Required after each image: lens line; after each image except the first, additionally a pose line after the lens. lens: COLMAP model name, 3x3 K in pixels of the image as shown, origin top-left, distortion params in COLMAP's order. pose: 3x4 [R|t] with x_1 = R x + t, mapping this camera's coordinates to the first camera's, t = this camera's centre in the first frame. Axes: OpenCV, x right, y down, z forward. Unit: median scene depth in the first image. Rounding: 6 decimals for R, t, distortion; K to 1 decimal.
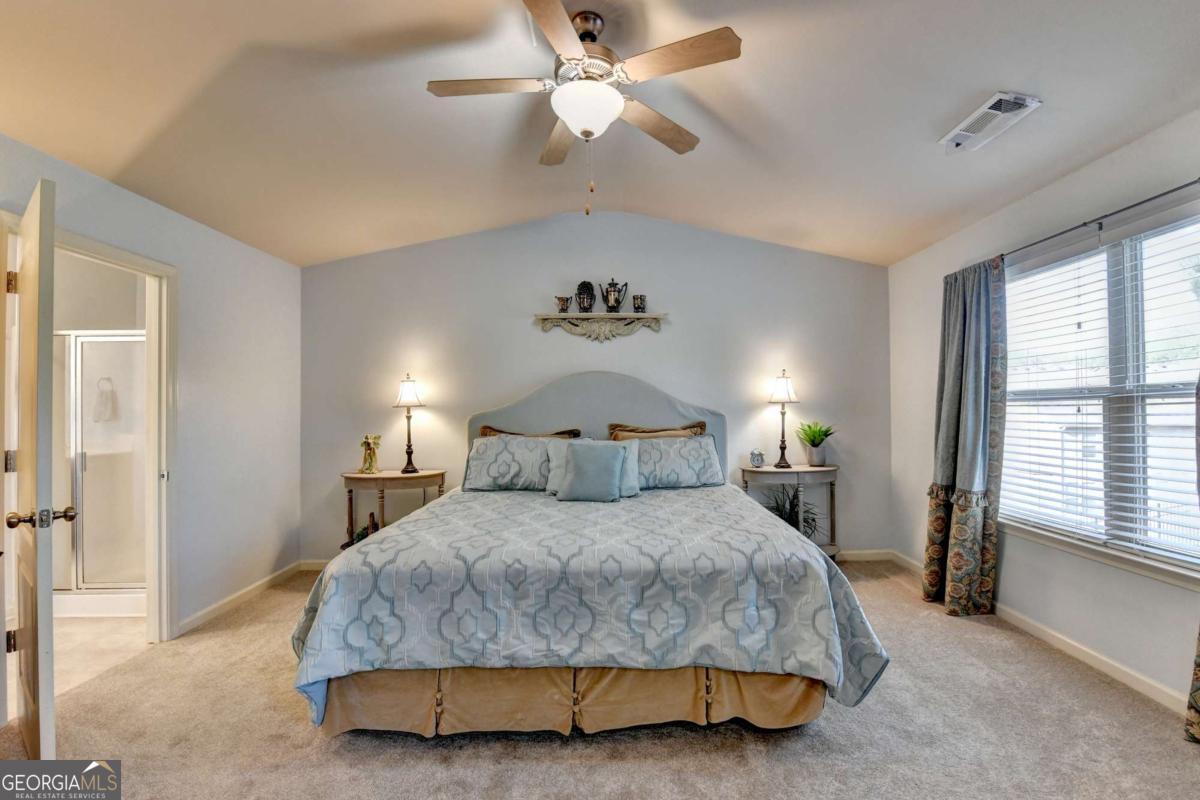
lens RADIAL K [[488.7, 0, 636.5], [0, 488.7, 406.6], [0, 0, 1]] dist [-0.015180, -0.001892]
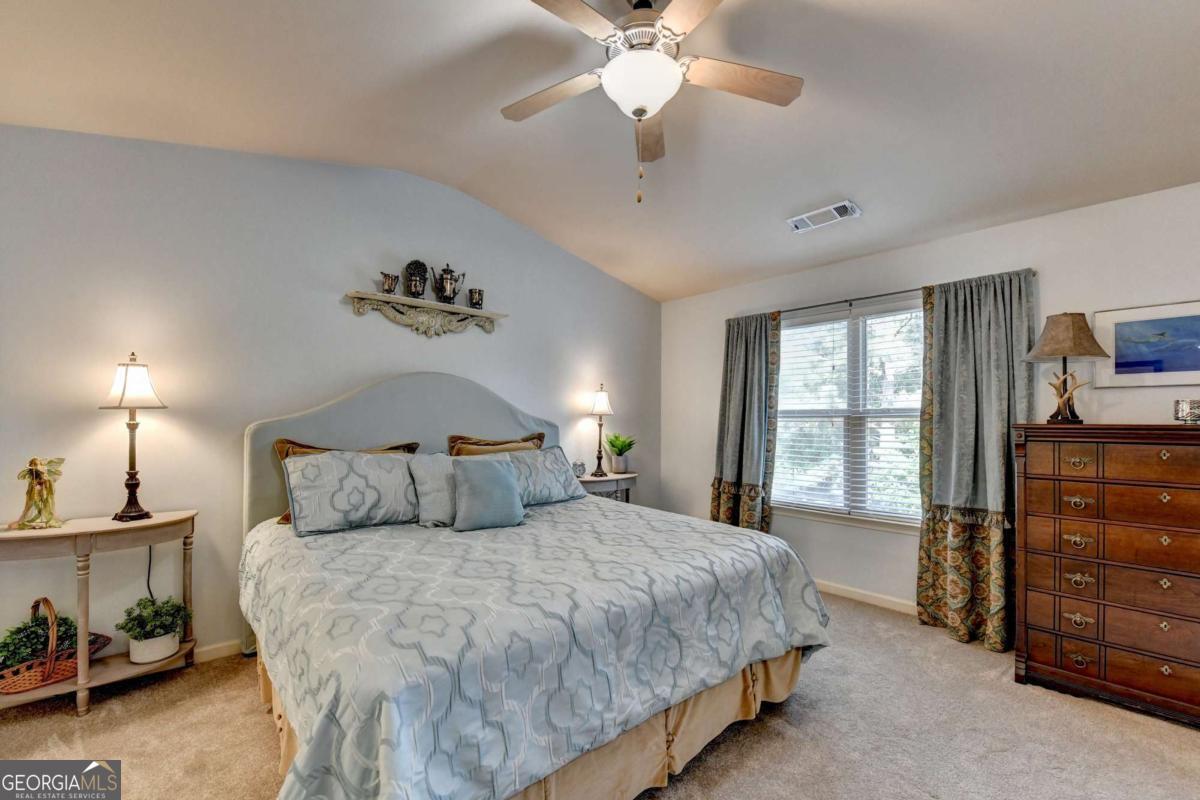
lens RADIAL K [[488.7, 0, 591.9], [0, 488.7, 416.8], [0, 0, 1]] dist [-0.015180, -0.001892]
pose [[0.781414, 0.019253, 0.623715, -0.500563], [-0.017290, 0.999808, -0.009200, 0.008187], [-0.623773, -0.003595, 0.781597, 0.243673]]
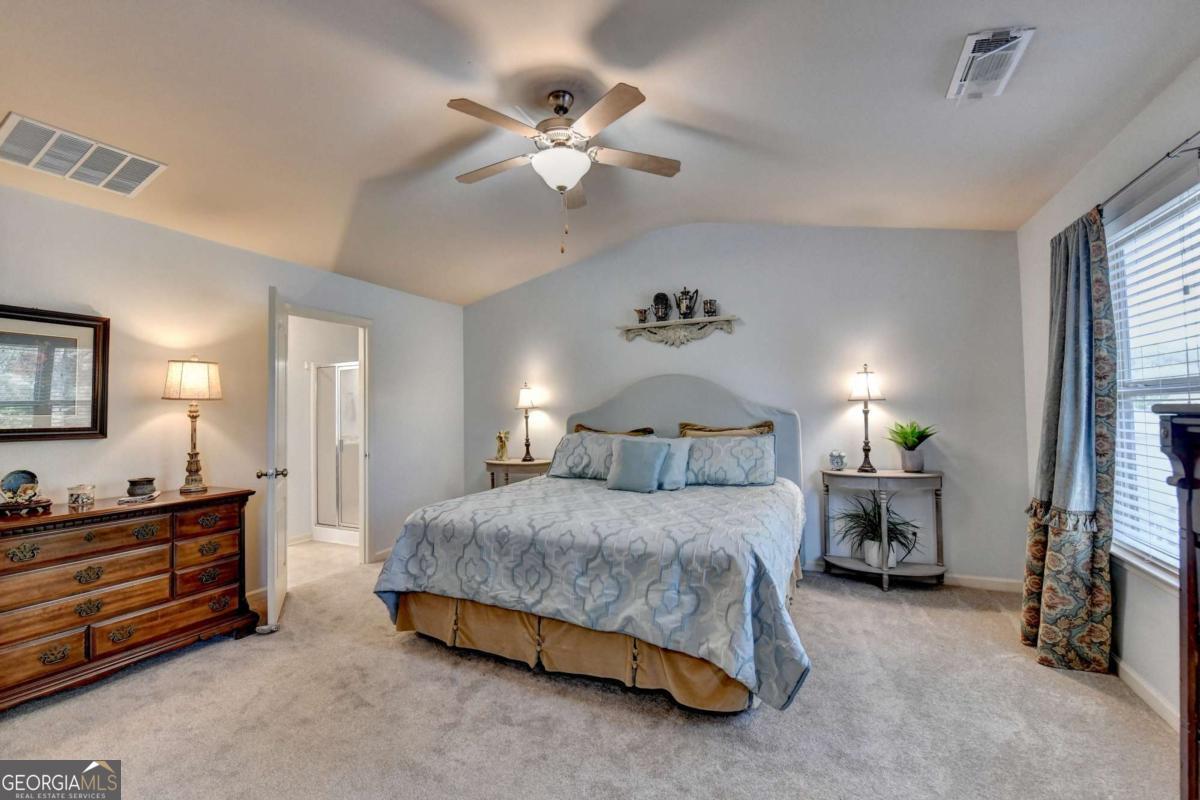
lens RADIAL K [[488.7, 0, 618.8], [0, 488.7, 399.5], [0, 0, 1]] dist [-0.015180, -0.001892]
pose [[0.891868, -0.017765, -0.451946, 0.400250], [0.012484, 0.999815, -0.014664, -0.002651], [0.452123, 0.007437, 0.891925, -0.024667]]
